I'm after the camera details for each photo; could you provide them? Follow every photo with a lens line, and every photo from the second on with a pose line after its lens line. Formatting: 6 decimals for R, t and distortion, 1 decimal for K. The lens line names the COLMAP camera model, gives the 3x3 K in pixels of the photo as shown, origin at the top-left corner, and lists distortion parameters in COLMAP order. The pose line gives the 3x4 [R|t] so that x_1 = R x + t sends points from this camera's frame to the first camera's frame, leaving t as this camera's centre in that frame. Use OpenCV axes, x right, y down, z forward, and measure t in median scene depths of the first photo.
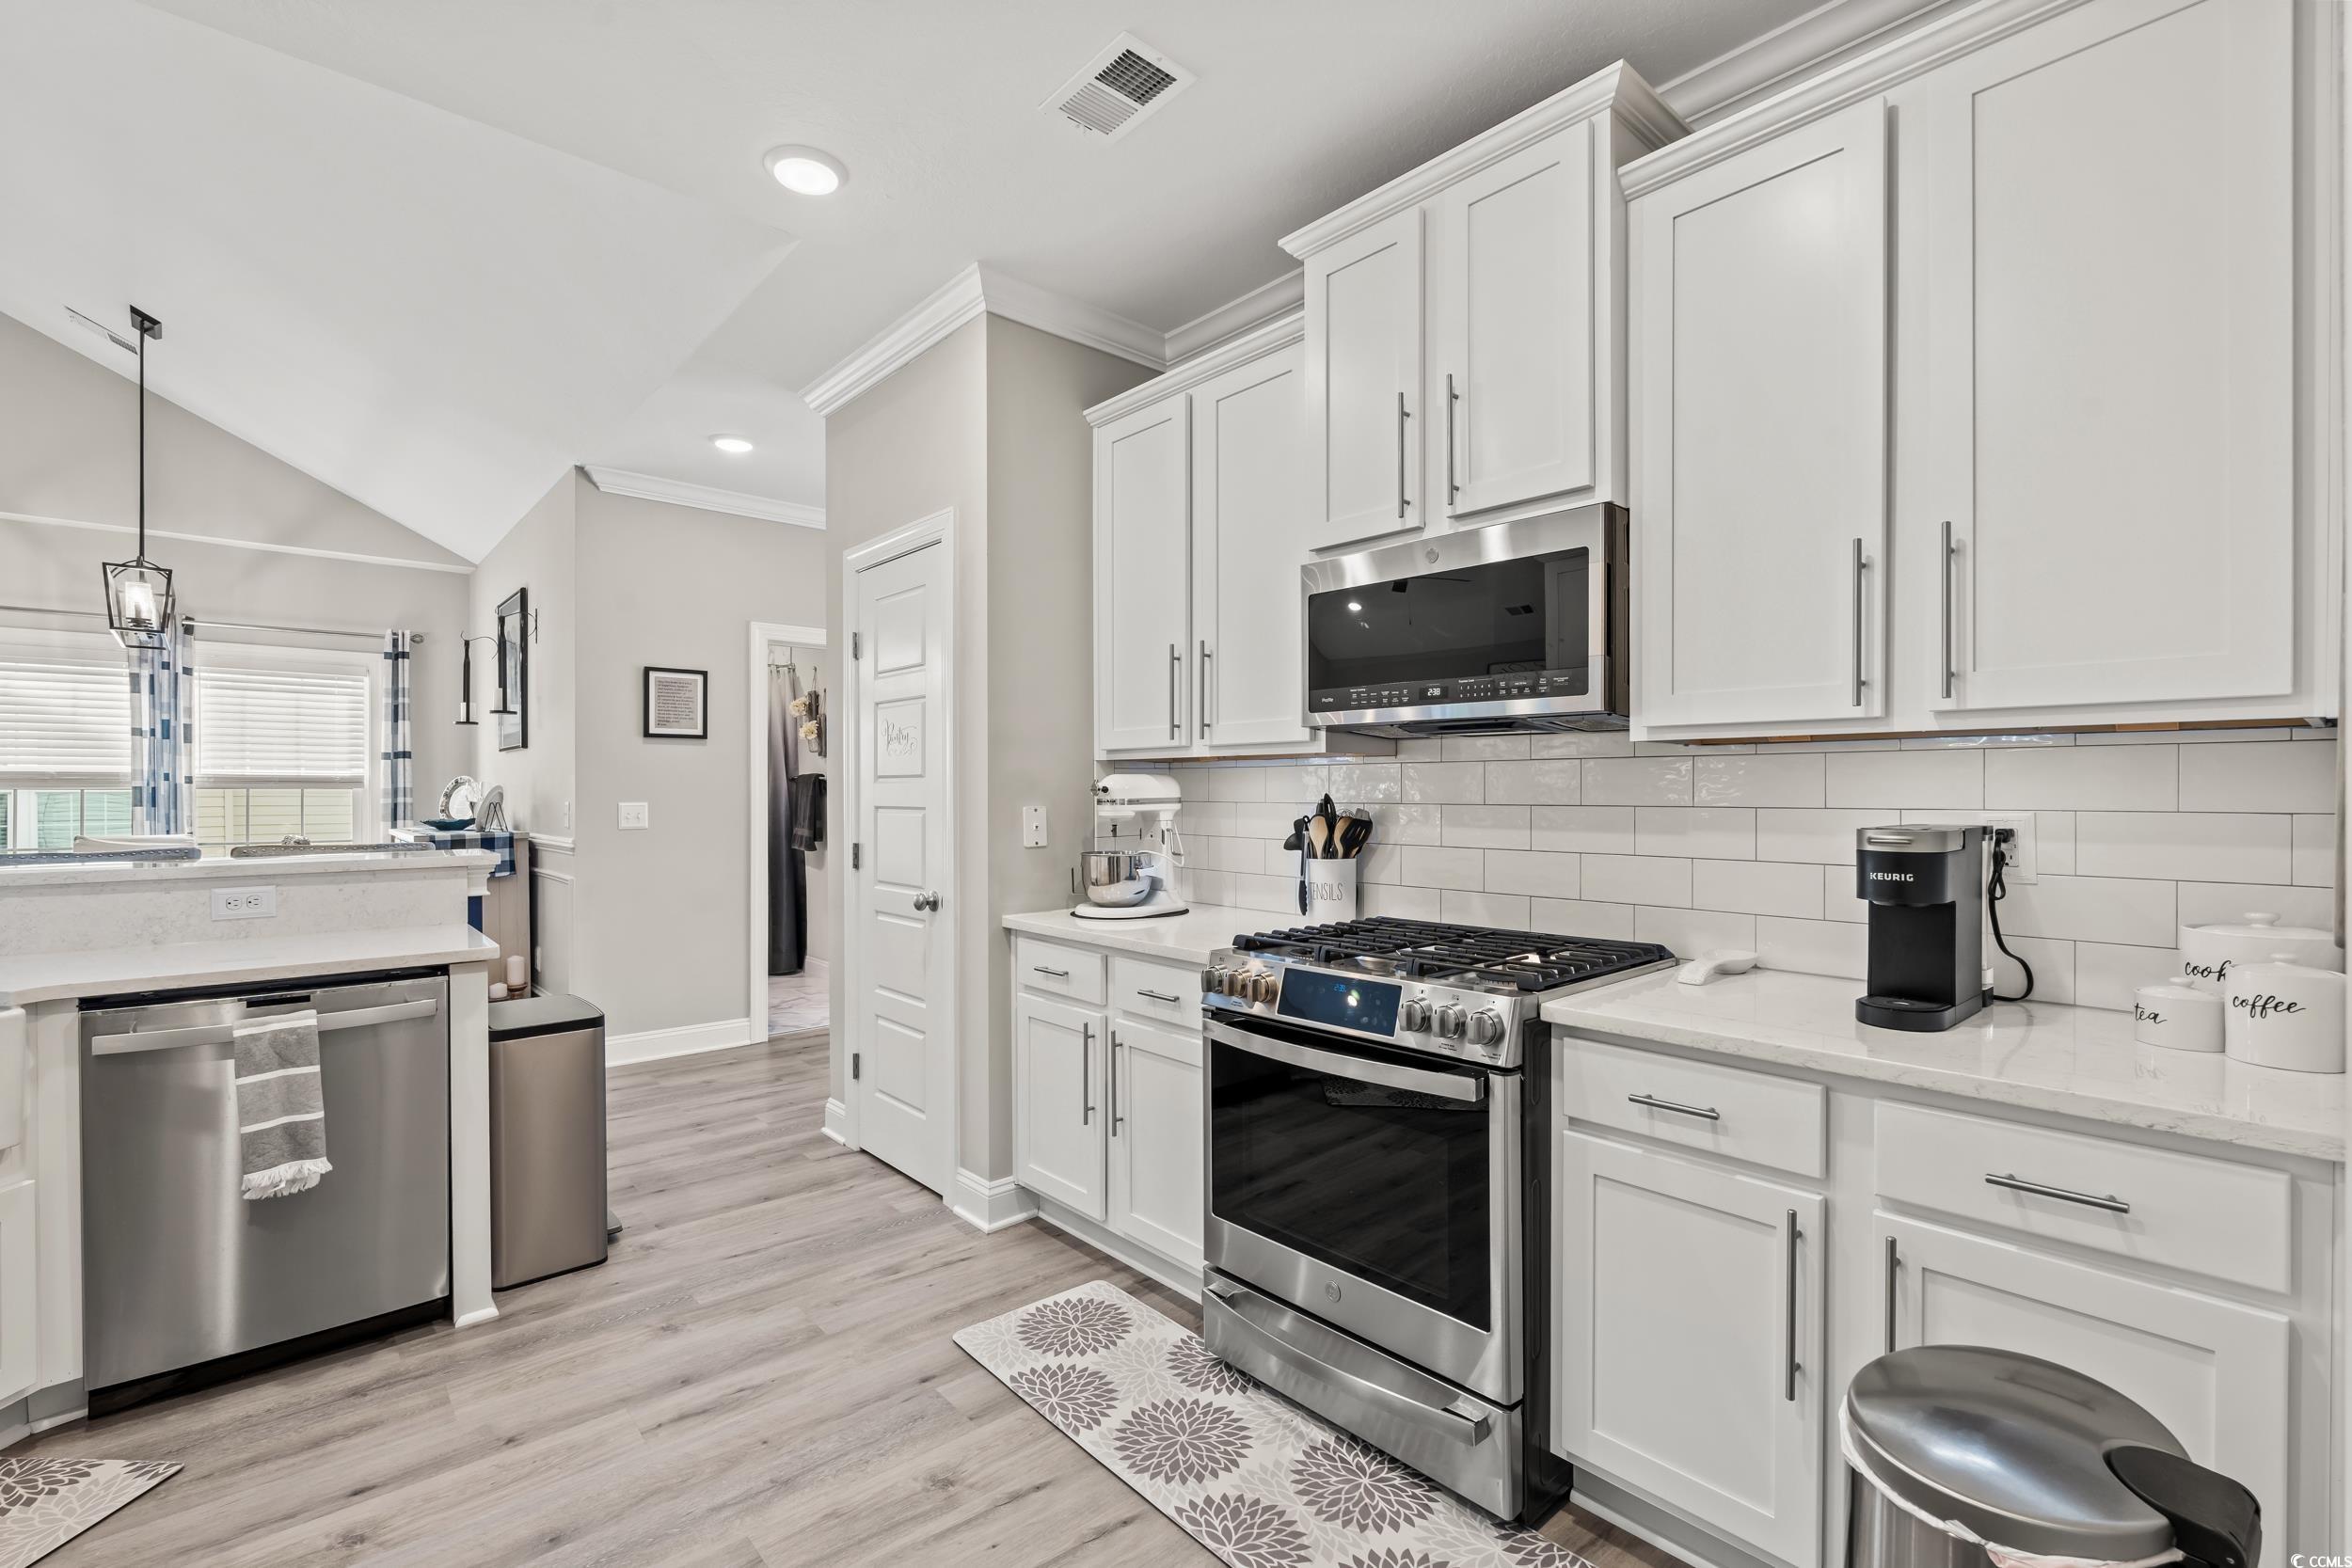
lens RADIAL K [[1026.4, 0, 1180.9], [0, 1026.4, 793.4], [0, 0, 1]] dist [-0.009255, 0.002018]
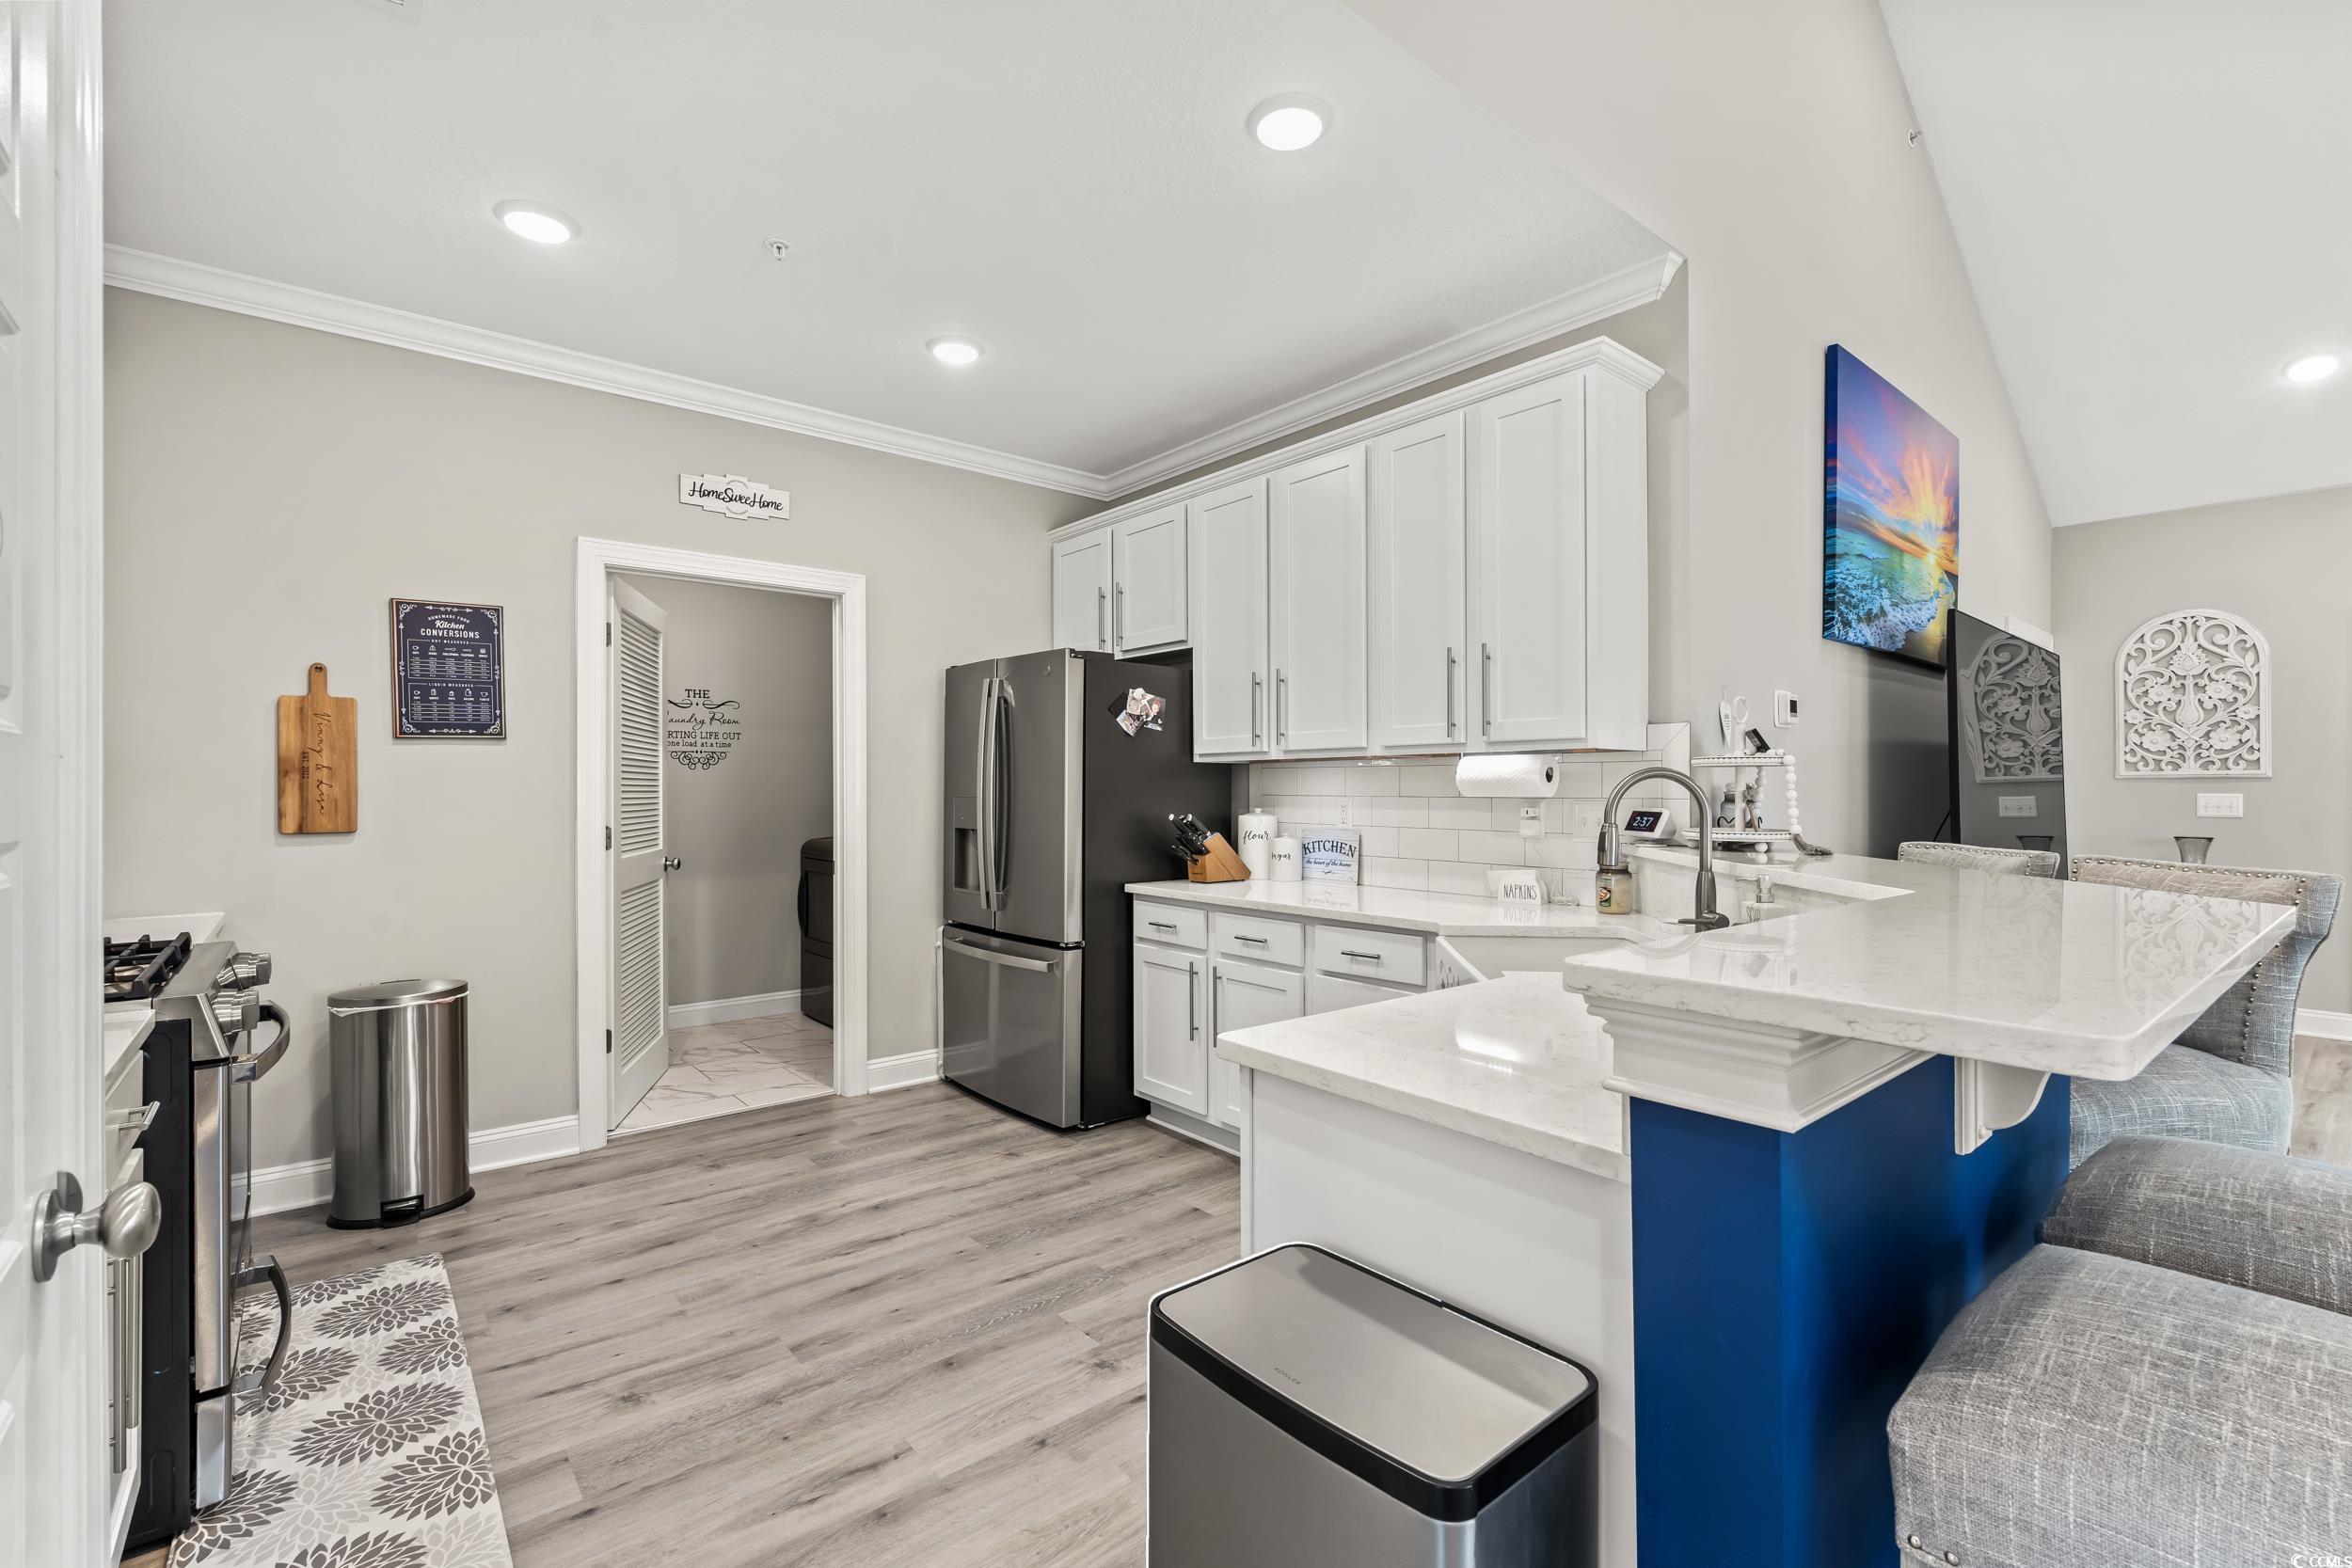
lens RADIAL K [[1026.4, 0, 1176.5], [0, 1026.4, 786.0], [0, 0, 1]] dist [-0.009255, 0.002018]
pose [[-0.999332, 0.003067, 0.036417, -0.277468], [0.003215, 0.999987, 0.003988, -0.000843], [-0.036404, 0.004103, -0.999329, 0.664793]]
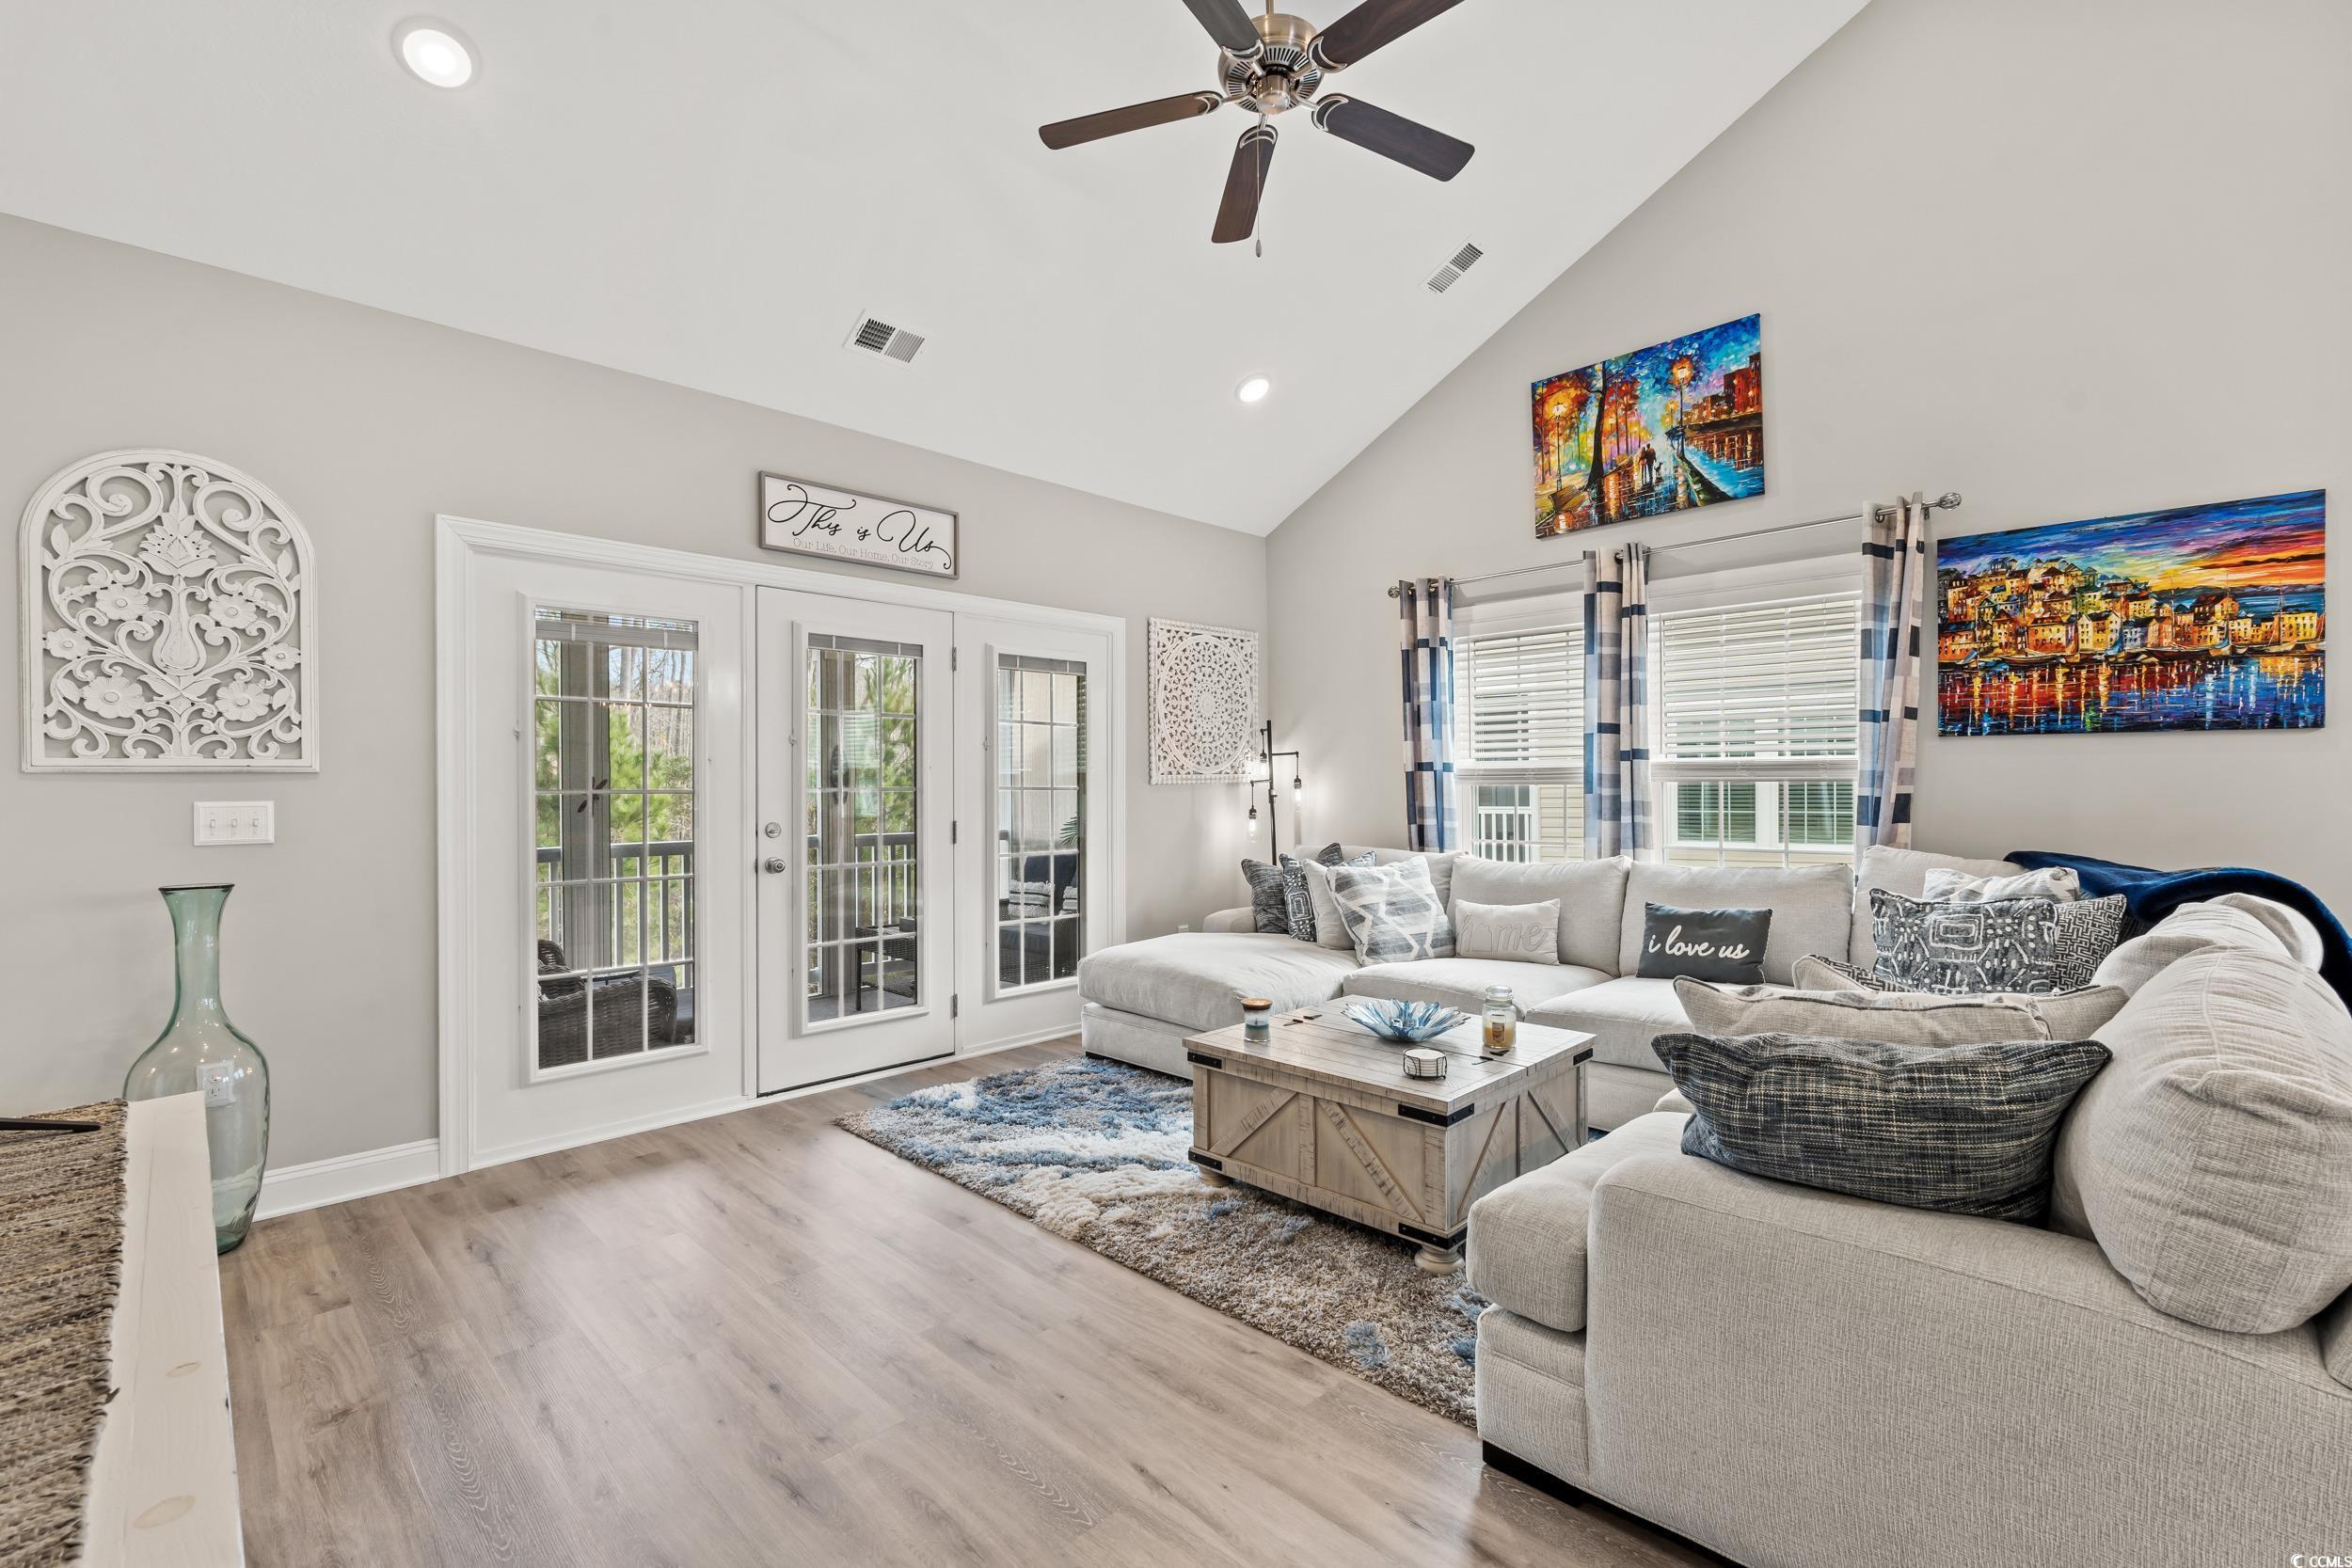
lens RADIAL K [[1026.4, 0, 1175.8], [0, 1026.4, 783.2], [0, 0, 1]] dist [-0.009255, 0.002018]
pose [[0.048214, -0.002603, -0.998834, -0.659389], [0.005171, 0.999984, -0.002356, 0.007202], [0.998824, -0.005051, 0.048226, 0.151889]]
